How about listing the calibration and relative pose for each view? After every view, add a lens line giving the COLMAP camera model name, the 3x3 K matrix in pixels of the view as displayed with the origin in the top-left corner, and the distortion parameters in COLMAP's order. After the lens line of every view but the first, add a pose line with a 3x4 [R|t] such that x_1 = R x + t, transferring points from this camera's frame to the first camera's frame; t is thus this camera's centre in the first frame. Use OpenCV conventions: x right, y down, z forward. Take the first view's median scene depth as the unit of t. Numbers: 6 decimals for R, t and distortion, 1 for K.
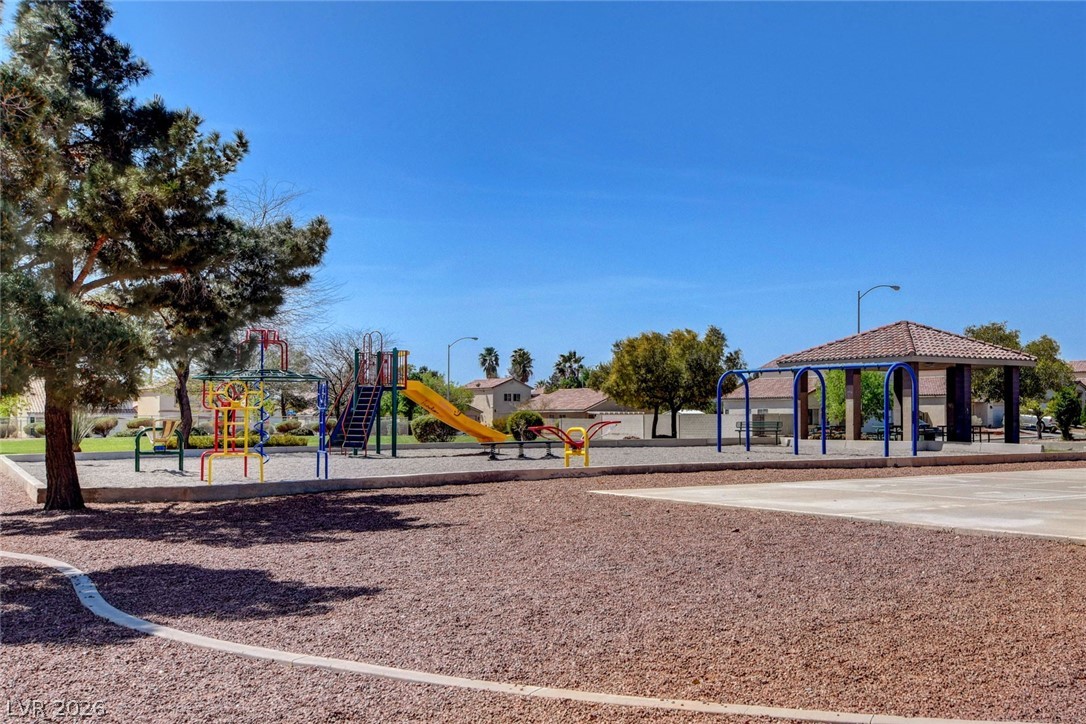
lens RADIAL K [[1449.5, 0, 543.0], [0, 1449.5, 362.0], [0, 0, 1]] dist [-0.079354, -0.020553]
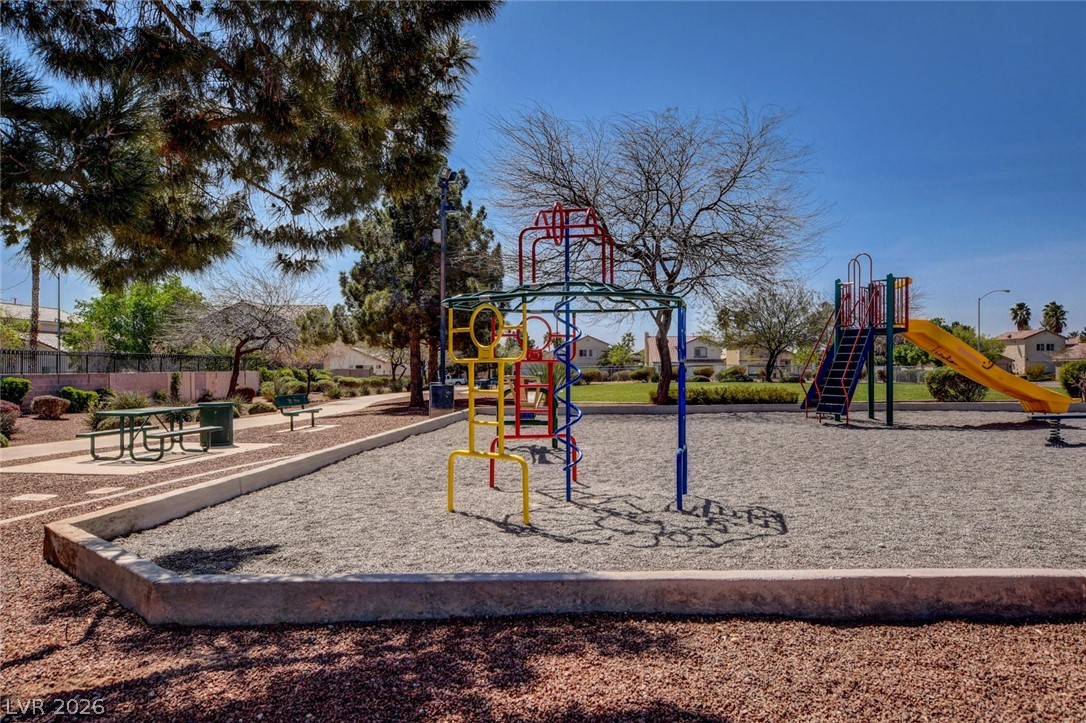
lens RADIAL K [[850.6, 0, 543.0], [0, 850.6, 361.5], [0, 0, 1]] dist [-0.003564, -0.001993]
pose [[0.856731, -0.003767, -0.515750, -0.024735], [0.021931, 0.999335, 0.029130, 0.013265], [0.515298, -0.036267, 0.856244, 0.415294]]
